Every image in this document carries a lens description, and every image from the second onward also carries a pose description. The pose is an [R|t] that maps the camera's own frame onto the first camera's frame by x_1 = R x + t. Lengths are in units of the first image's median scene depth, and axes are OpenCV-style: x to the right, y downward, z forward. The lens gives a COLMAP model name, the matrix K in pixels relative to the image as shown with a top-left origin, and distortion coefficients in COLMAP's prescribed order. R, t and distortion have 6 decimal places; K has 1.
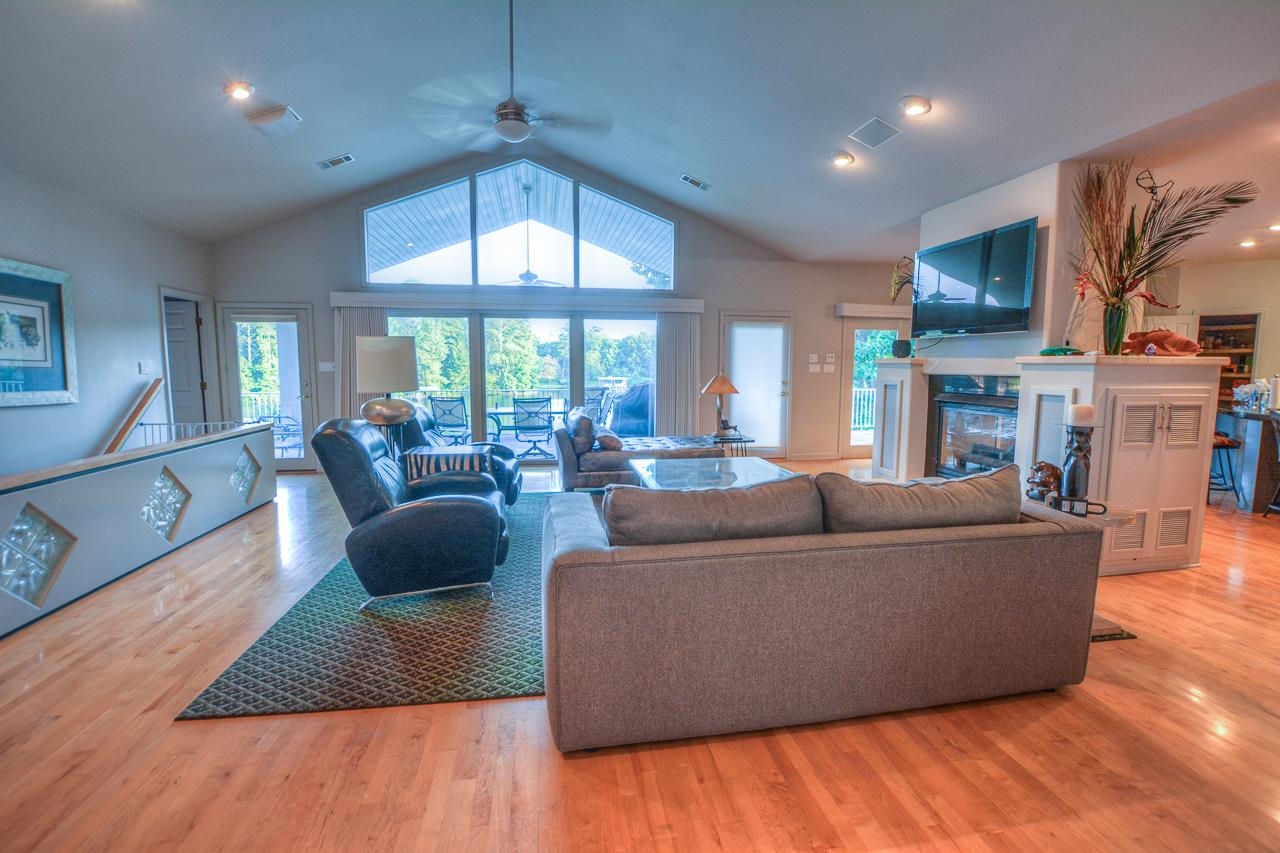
lens RADIAL K [[566.1, 0, 638.5], [0, 566.1, 424.5], [0, 0, 1]] dist [-0.034790, 0.004924]
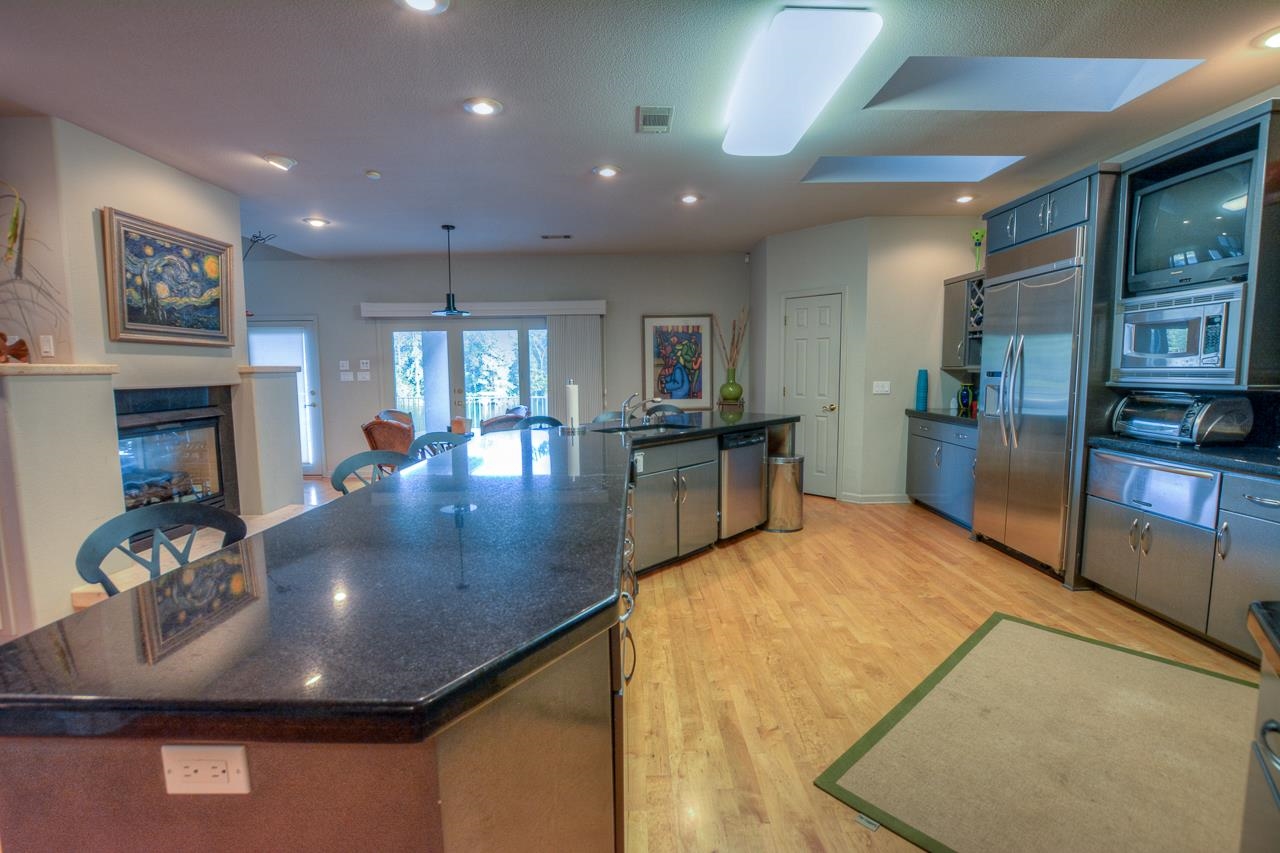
lens RADIAL K [[566.1, 0, 638.5], [0, 566.1, 424.5], [0, 0, 1]] dist [-0.034790, 0.004924]
pose [[0.986461, 0.004287, -0.163939, 1.388422], [-0.005472, 0.999962, -0.006779, -0.028674], [0.163904, 0.007585, 0.986447, 0.288215]]
